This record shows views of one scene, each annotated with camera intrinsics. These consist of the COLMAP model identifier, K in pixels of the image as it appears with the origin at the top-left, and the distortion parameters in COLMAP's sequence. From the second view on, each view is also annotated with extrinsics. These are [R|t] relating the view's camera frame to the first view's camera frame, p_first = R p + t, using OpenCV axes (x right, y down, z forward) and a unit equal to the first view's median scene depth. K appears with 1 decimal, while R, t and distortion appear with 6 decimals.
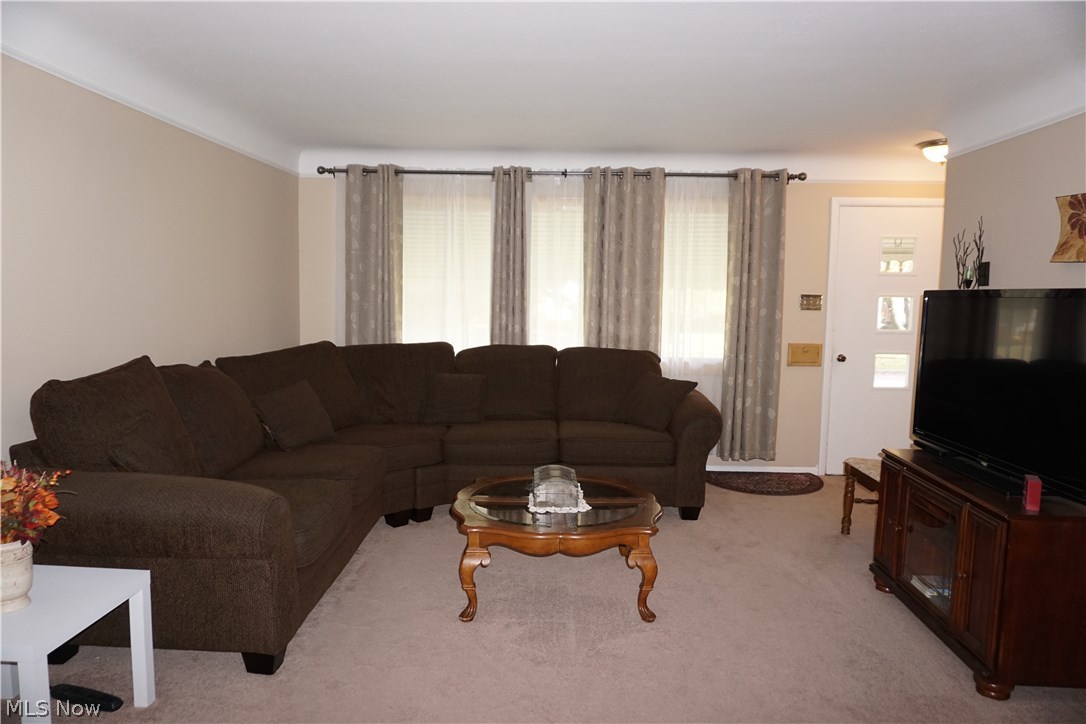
lens RADIAL K [[722.7, 0, 537.4], [0, 722.7, 365.5], [0, 0, 1]] dist [-0.096259, 0.063337]
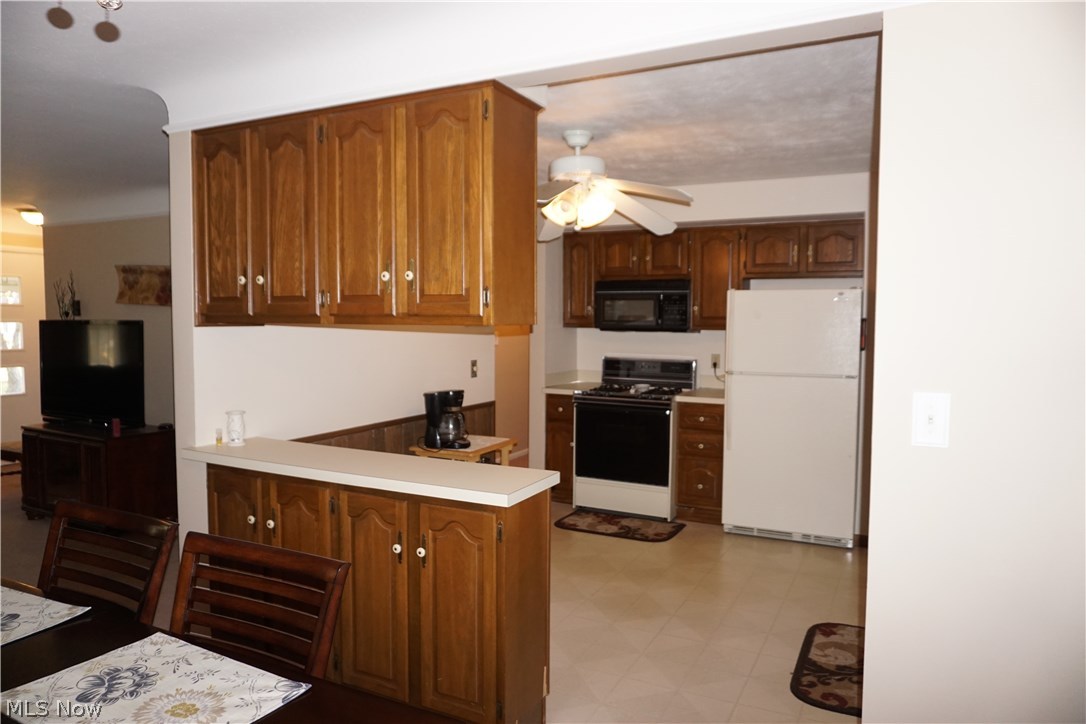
lens RADIAL K [[722.7, 0, 537.4], [0, 722.7, 365.5], [0, 0, 1]] dist [-0.096259, 0.063337]
pose [[0.414482, -0.062448, 0.907912, -0.323336], [0.093858, 0.995256, 0.025608, 0.044576], [-0.905205, 0.074601, 0.418377, -0.507933]]
